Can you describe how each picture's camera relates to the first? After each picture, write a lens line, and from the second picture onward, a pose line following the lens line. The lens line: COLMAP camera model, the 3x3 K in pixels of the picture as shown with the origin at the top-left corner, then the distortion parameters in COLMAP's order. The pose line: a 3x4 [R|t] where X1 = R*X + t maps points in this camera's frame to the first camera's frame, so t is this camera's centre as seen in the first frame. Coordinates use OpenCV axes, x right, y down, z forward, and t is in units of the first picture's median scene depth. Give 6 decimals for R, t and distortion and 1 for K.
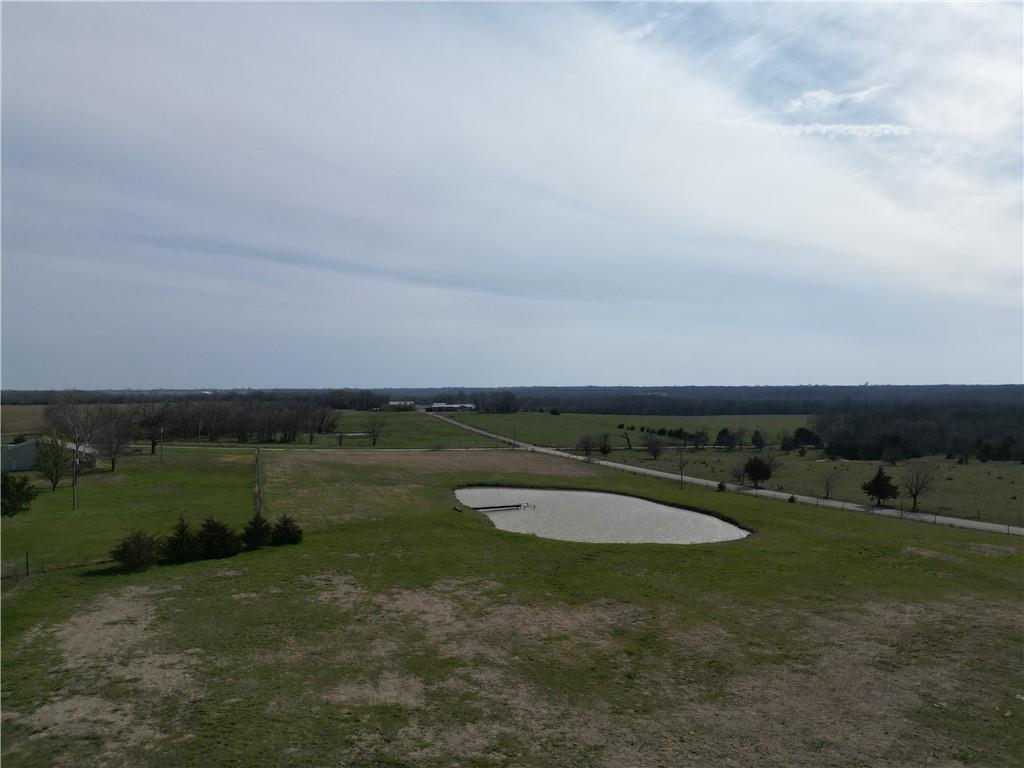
lens RADIAL K [[712.2, 0, 513.9], [0, 712.2, 400.6], [0, 0, 1]] dist [0.075770, -0.056046]
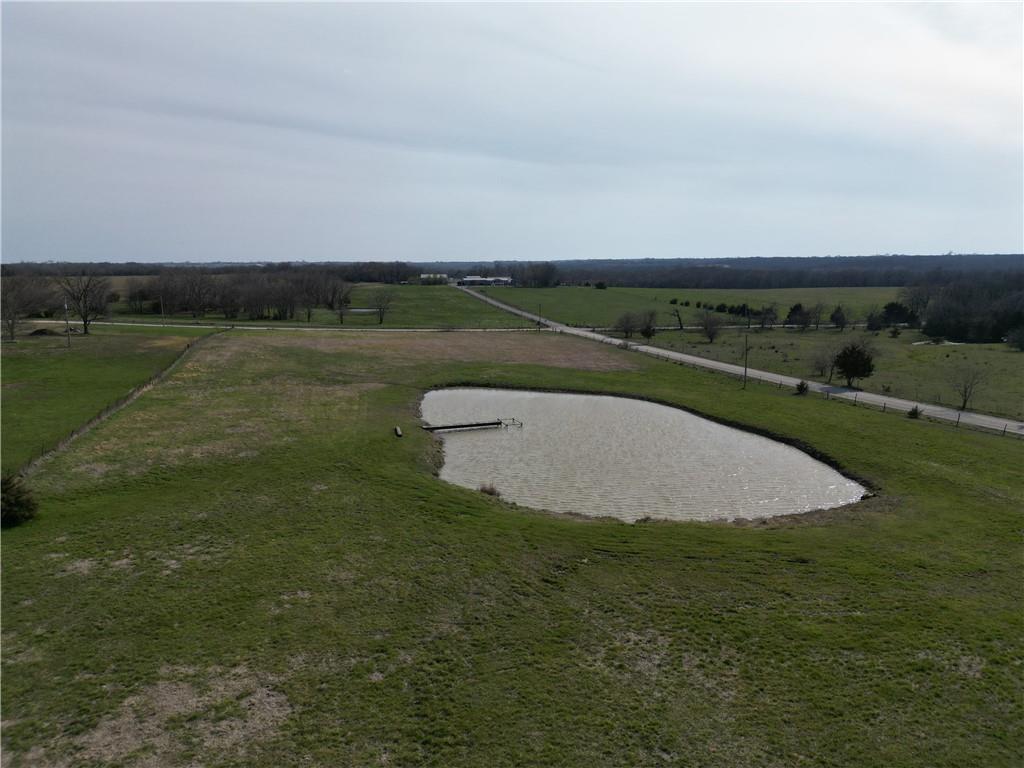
lens RADIAL K [[712.2, 0, 513.9], [0, 712.2, 400.6], [0, 0, 1]] dist [0.075770, -0.056046]
pose [[0.997120, 0.010859, -0.075062, 0.030212], [0.002331, 0.984840, 0.173449, 0.003918], [0.075808, -0.173124, 0.981978, 0.143258]]
